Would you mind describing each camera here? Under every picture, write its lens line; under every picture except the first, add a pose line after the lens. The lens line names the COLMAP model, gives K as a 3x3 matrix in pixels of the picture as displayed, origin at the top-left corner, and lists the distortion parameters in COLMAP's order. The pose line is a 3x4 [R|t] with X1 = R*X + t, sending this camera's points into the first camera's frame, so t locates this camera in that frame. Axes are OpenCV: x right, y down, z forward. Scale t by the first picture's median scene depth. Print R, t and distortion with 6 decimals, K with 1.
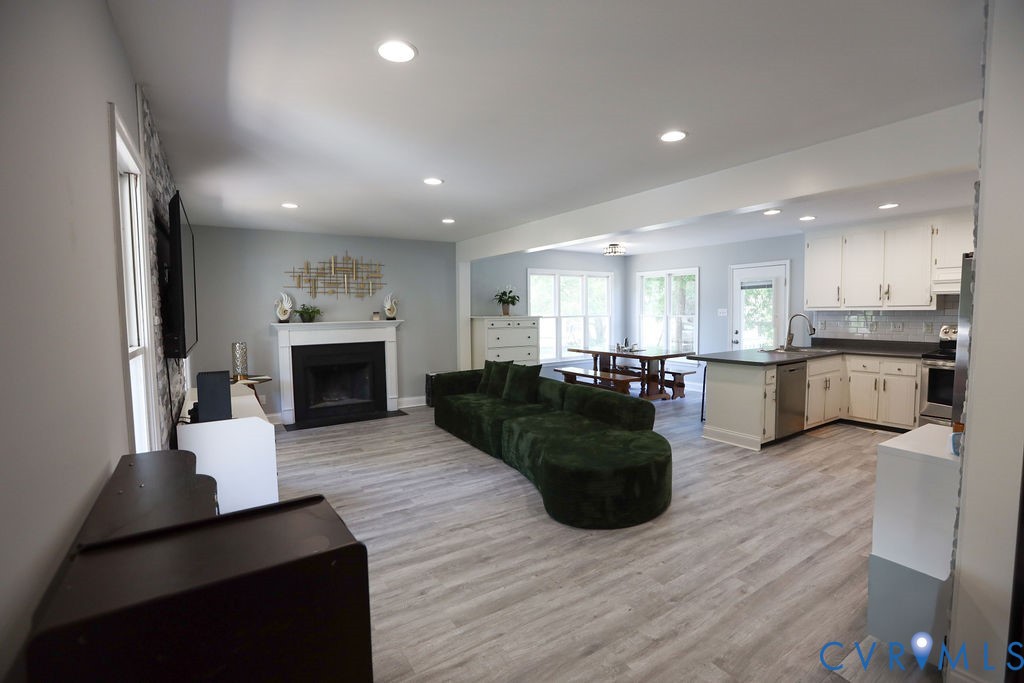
lens RADIAL K [[463.8, 0, 514.1], [0, 463.8, 339.3], [0, 0, 1]] dist [-0.054074, 0.020724]
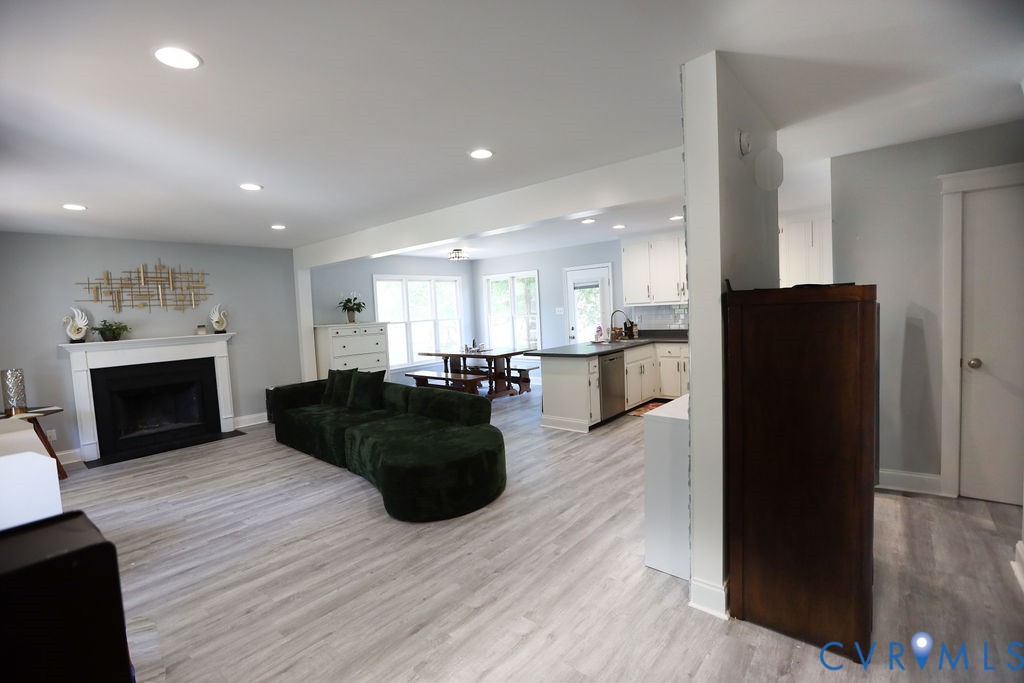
lens RADIAL K [[463.8, 0, 514.1], [0, 463.8, 339.3], [0, 0, 1]] dist [-0.054074, 0.020724]
pose [[0.957025, -0.053610, 0.285007, 0.050298], [0.055950, 0.998434, -0.000070, 0.004189], [-0.284556, 0.016013, 0.958526, -0.047431]]
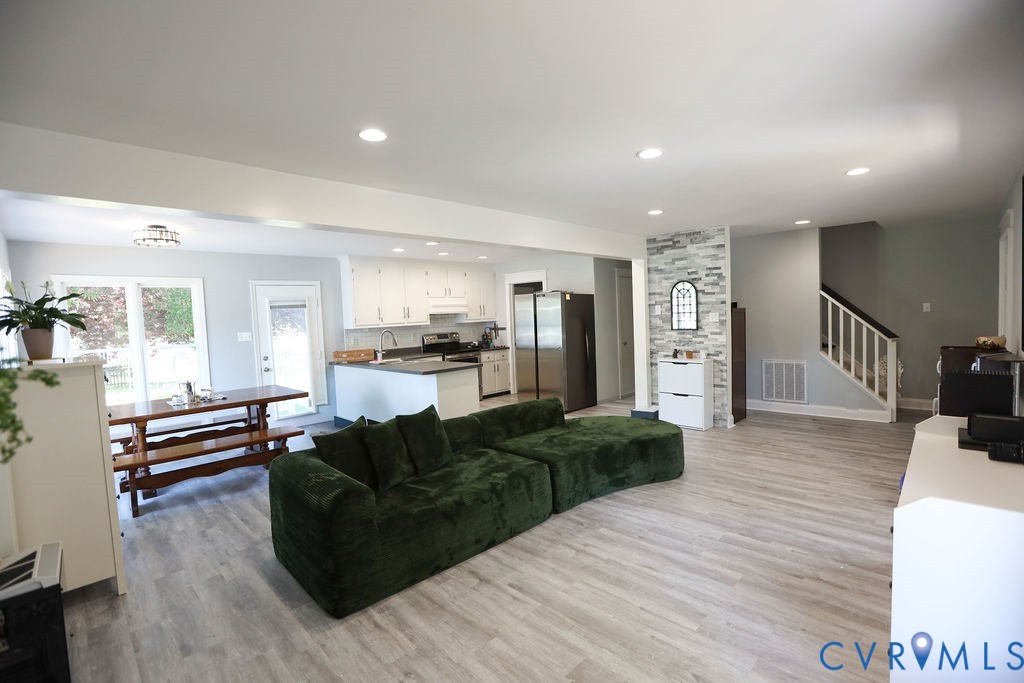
lens RADIAL K [[463.8, 0, 514.1], [0, 463.8, 339.3], [0, 0, 1]] dist [-0.054074, 0.020724]
pose [[-0.214218, -0.027836, 0.976389, -0.730320], [0.106293, 0.992993, 0.051630, -0.073451], [-0.970985, 0.114844, -0.209759, 1.155890]]
